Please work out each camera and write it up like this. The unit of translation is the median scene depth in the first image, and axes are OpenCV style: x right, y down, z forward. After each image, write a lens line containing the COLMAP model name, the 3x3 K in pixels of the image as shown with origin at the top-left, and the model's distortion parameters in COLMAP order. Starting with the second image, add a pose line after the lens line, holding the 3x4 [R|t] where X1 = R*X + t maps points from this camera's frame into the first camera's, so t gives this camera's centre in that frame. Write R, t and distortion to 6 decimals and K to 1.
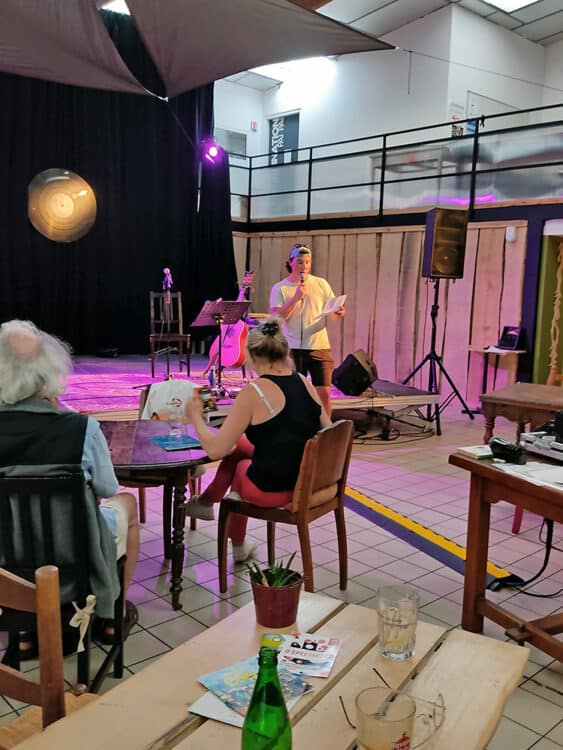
lens RADIAL K [[687.5, 0, 293.2], [0, 687.5, 373.6], [0, 0, 1]] dist [0.028150, -0.000243]
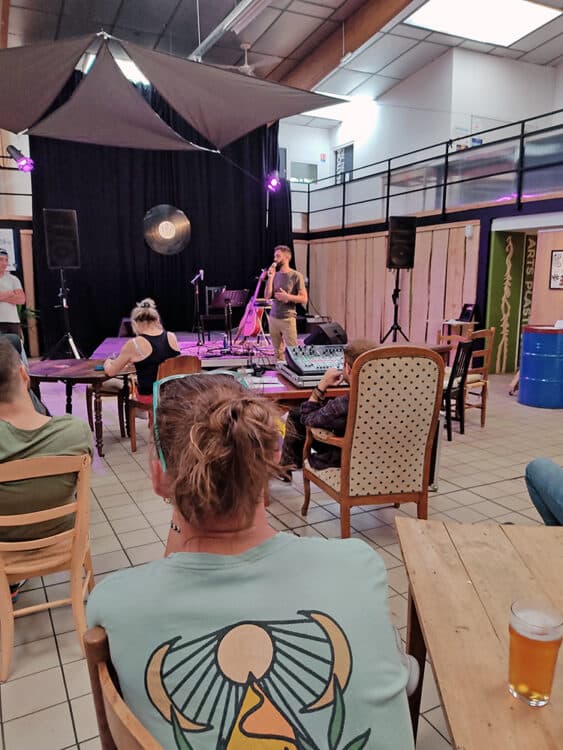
lens RADIAL K [[573.9, 0, 281.5], [0, 573.9, 375.0], [0, 0, 1]] dist [0.058480, -0.079045]
pose [[0.959612, 0.008976, -0.281185, 0.245935], [-0.000082, 0.999500, 0.031627, 0.026412], [0.281328, -0.030326, 0.959132, -0.116929]]
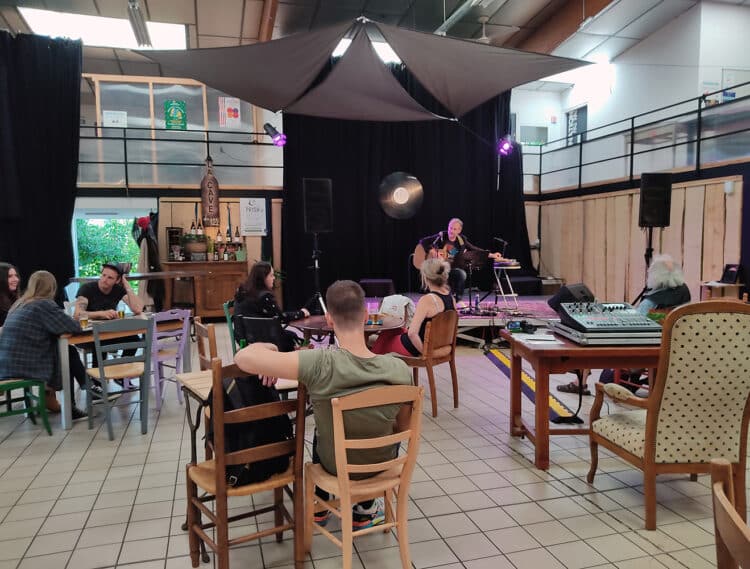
lens RADIAL K [[572.4, 0, 375.0], [0, 572.4, 284.5], [0, 0, 1]] dist [0.098061, -0.170270]
pose [[0.885552, -0.012012, -0.464385, 0.203146], [-0.018560, 0.997953, -0.061207, 0.033458], [0.464169, 0.062821, 0.883516, -0.139872]]
